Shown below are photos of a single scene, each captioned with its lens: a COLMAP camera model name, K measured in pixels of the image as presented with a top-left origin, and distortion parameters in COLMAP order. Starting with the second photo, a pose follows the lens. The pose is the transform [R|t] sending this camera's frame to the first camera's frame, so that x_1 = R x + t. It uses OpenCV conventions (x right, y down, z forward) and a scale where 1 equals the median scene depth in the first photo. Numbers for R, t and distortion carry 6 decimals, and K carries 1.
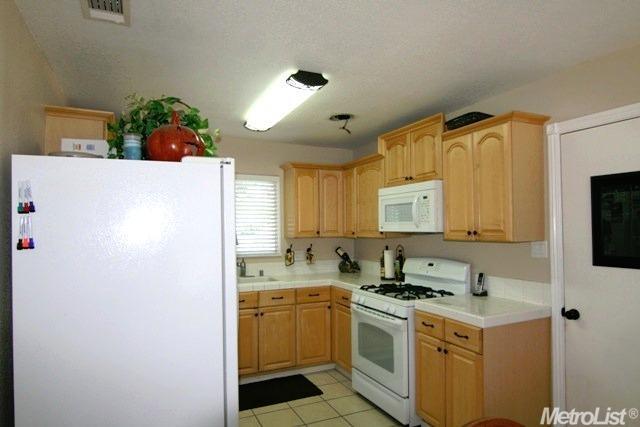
lens RADIAL K [[391.8, 0, 318.7], [0, 391.8, 214.9], [0, 0, 1]] dist [0.000946, -0.005682]
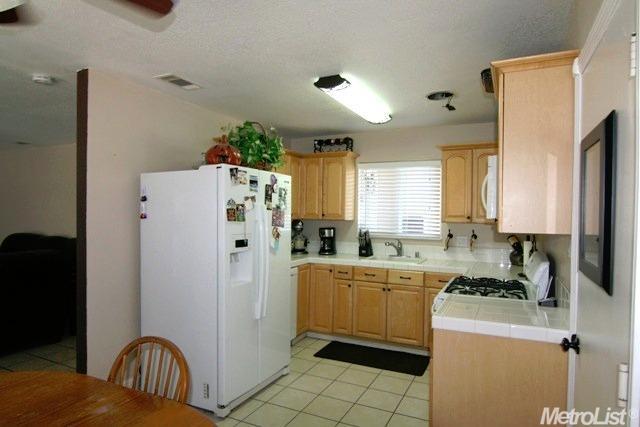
lens RADIAL K [[391.8, 0, 319.6], [0, 391.8, 212.6], [0, 0, 1]] dist [0.000946, -0.005682]
pose [[0.633597, 0.018959, -0.773431, 0.580122], [0.010514, 0.999396, 0.033112, -0.001578], [0.773592, -0.029111, 0.633015, 0.161261]]
